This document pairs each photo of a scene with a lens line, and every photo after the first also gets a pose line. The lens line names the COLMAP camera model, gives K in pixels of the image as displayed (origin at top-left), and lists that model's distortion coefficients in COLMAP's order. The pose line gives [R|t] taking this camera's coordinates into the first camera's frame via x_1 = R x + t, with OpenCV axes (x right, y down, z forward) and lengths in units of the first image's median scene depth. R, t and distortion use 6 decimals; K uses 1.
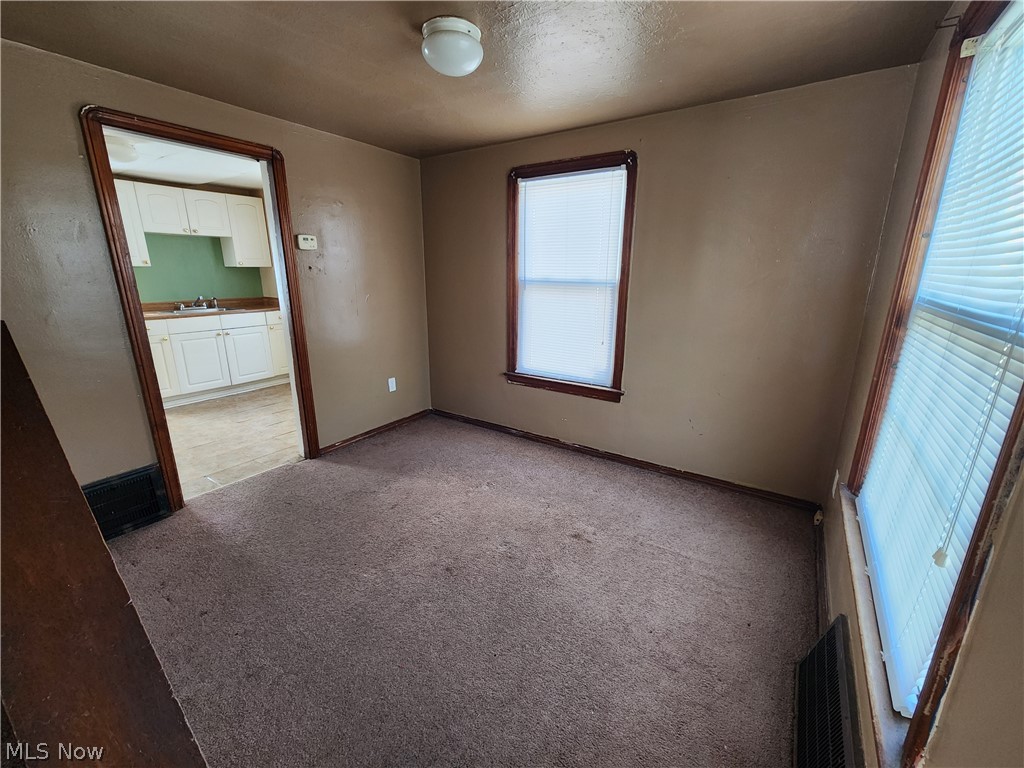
lens RADIAL K [[418.3, 0, 512.0], [0, 418.3, 384.0], [0, 0, 1]] dist [-0.019704, 0.003598]
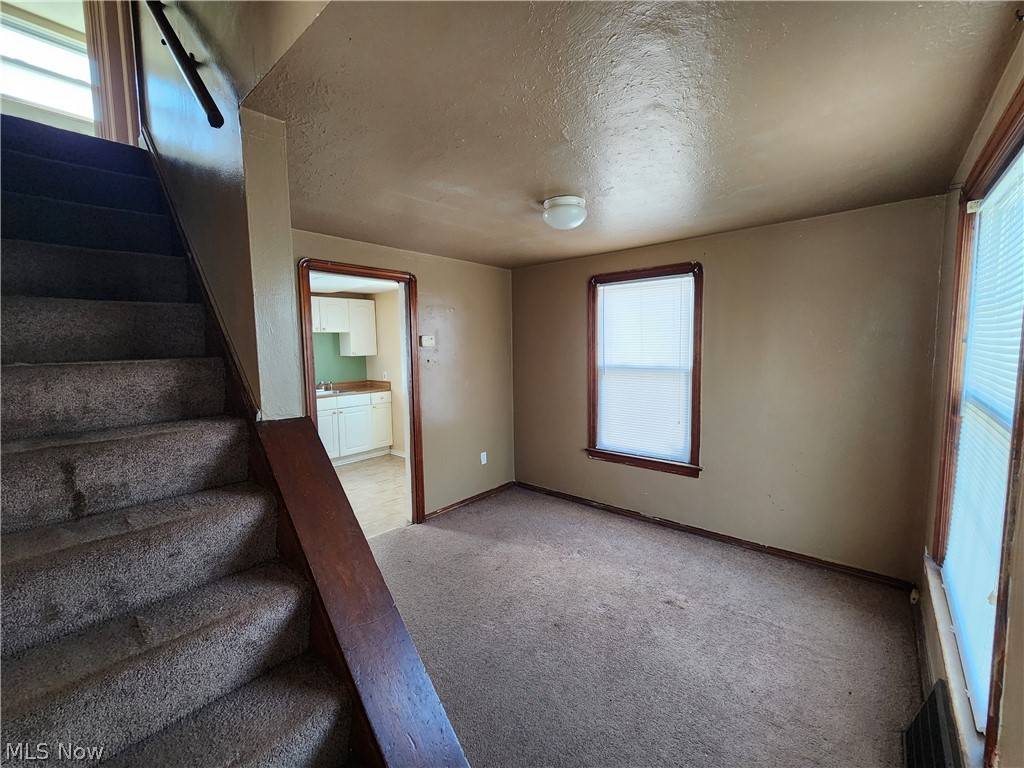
lens RADIAL K [[418.3, 0, 512.0], [0, 418.3, 384.0], [0, 0, 1]] dist [-0.019704, 0.003598]
pose [[0.991775, -0.010546, -0.127557, -0.087303], [-0.011777, 0.984853, -0.172993, -0.002741], [0.127450, 0.173072, 0.976628, -0.167410]]
